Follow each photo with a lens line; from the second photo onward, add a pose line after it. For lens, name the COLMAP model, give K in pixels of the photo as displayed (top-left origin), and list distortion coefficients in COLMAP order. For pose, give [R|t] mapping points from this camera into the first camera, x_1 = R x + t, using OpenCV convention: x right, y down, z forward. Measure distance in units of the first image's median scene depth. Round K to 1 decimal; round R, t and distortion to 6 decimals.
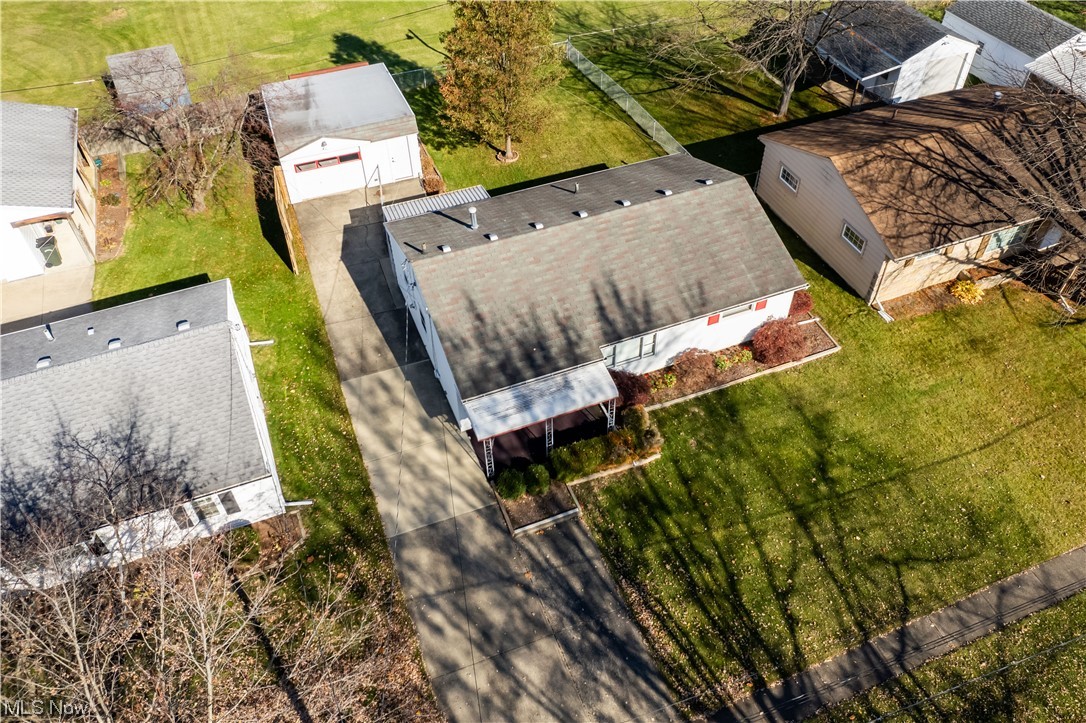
lens RADIAL K [[831.4, 0, 543.0], [0, 831.4, 361.5], [0, 0, 1]] dist [-0.040828, -0.001868]
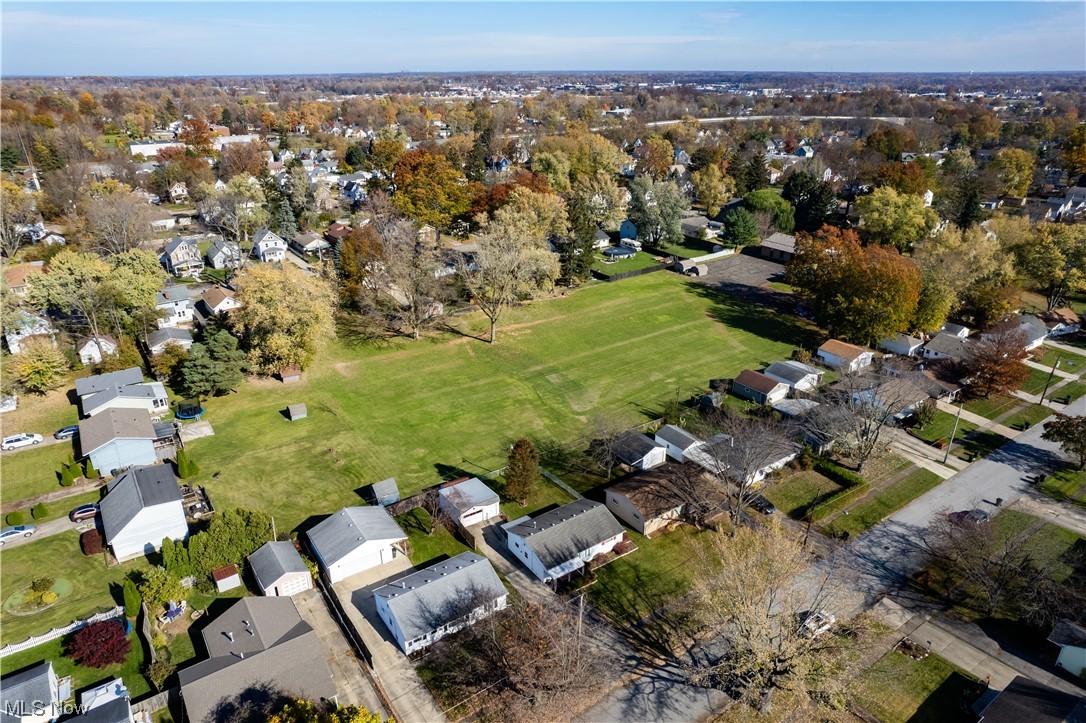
lens RADIAL K [[691.5, 0, 546.6], [0, 691.5, 363.0], [0, 0, 1]] dist [-0.076304, 0.065928]
pose [[0.974623, -0.080707, 0.208799, -0.585379], [0.155467, 0.915142, -0.371949, 0.298582], [-0.161062, 0.394971, 0.904465, -1.954288]]
